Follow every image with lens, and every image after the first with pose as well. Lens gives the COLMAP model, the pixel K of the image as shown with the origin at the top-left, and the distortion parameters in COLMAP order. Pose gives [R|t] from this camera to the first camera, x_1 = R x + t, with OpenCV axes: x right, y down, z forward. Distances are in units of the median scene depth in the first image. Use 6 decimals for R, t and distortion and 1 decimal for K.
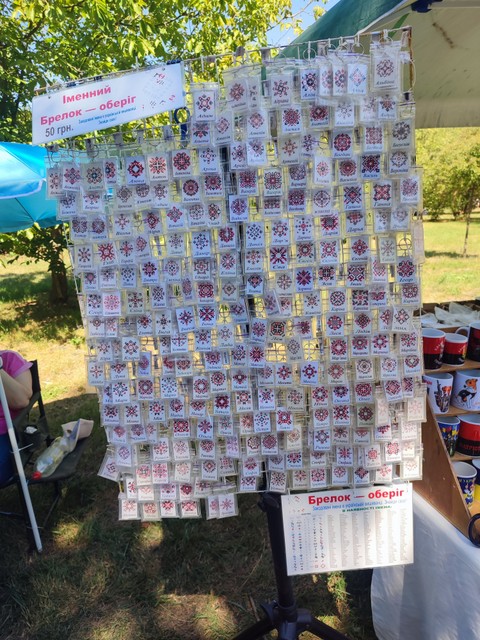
lens RADIAL K [[452.9, 0, 240.0], [0, 452.9, 320.0], [0, 0, 1]] dist [0.005688, -0.002076]
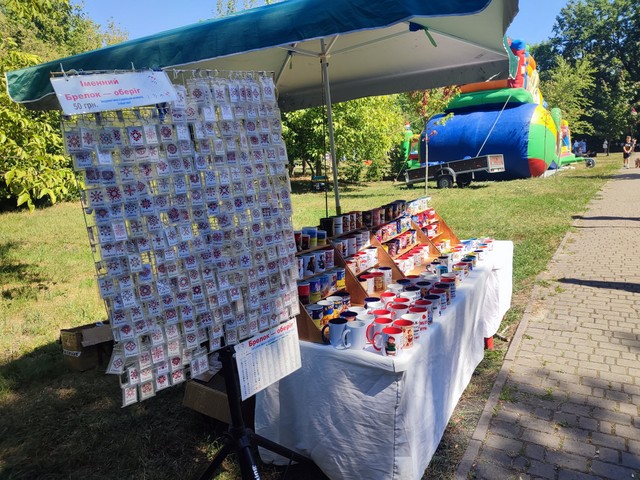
lens RADIAL K [[452.9, 0, 320.0], [0, 452.9, 240.0], [0, 0, 1]] dist [0.005688, -0.002076]
pose [[0.699135, -0.117273, 0.705307, -0.790240], [0.173788, 0.984746, -0.008532, 0.101771], [-0.693547, 0.128539, 0.708851, -0.358247]]
